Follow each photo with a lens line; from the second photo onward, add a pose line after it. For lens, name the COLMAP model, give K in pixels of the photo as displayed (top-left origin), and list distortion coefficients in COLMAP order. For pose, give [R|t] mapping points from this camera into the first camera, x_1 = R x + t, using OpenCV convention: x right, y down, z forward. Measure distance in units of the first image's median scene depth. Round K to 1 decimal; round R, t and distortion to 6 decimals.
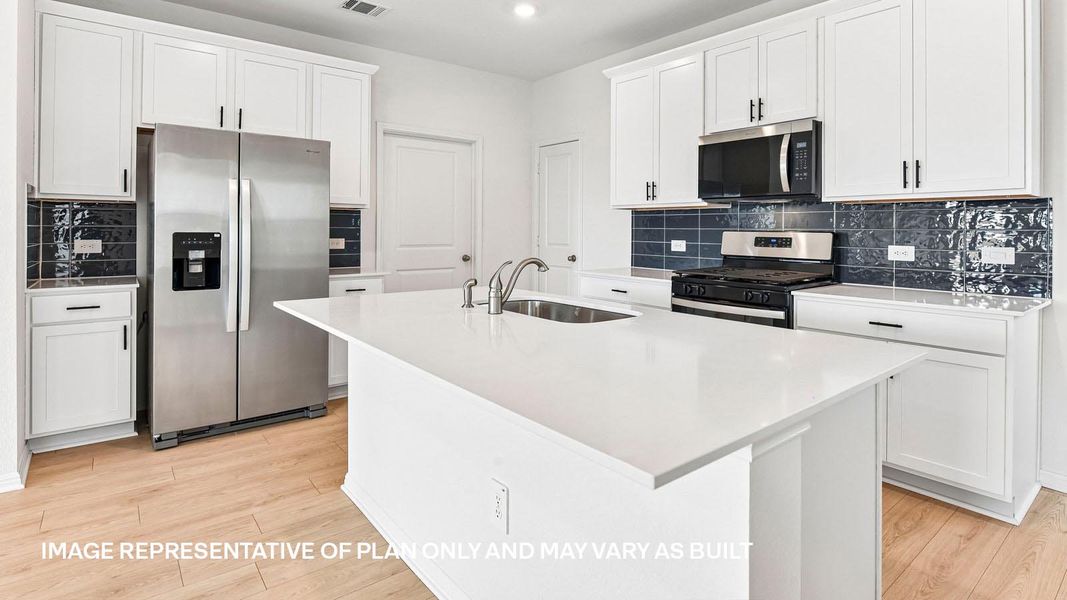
lens RADIAL K [[544.3, 0, 563.7], [0, 544.3, 236.4], [0, 0, 1]] dist [0.000922, -0.000378]
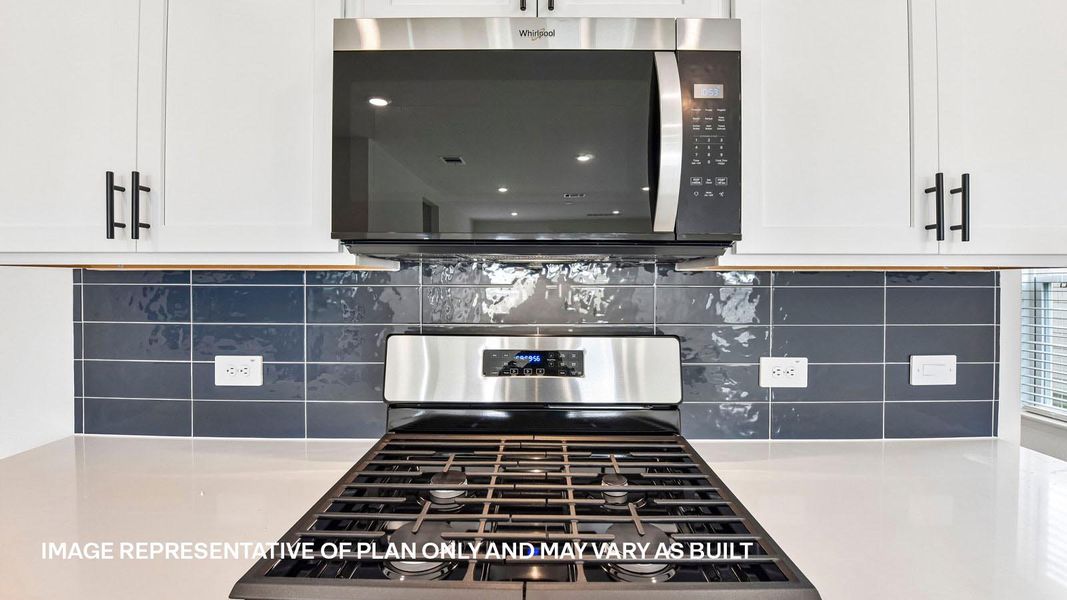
lens RADIAL K [[429.3, 0, 538.4], [0, 429.3, 286.2], [0, 0, 1]] dist [-0.033406, 0.000042]
pose [[0.654722, -0.017715, 0.755662, 0.169510], [0.009774, 0.999840, 0.014971, -0.053460], [-0.755807, -0.002416, 0.654790, 0.865106]]
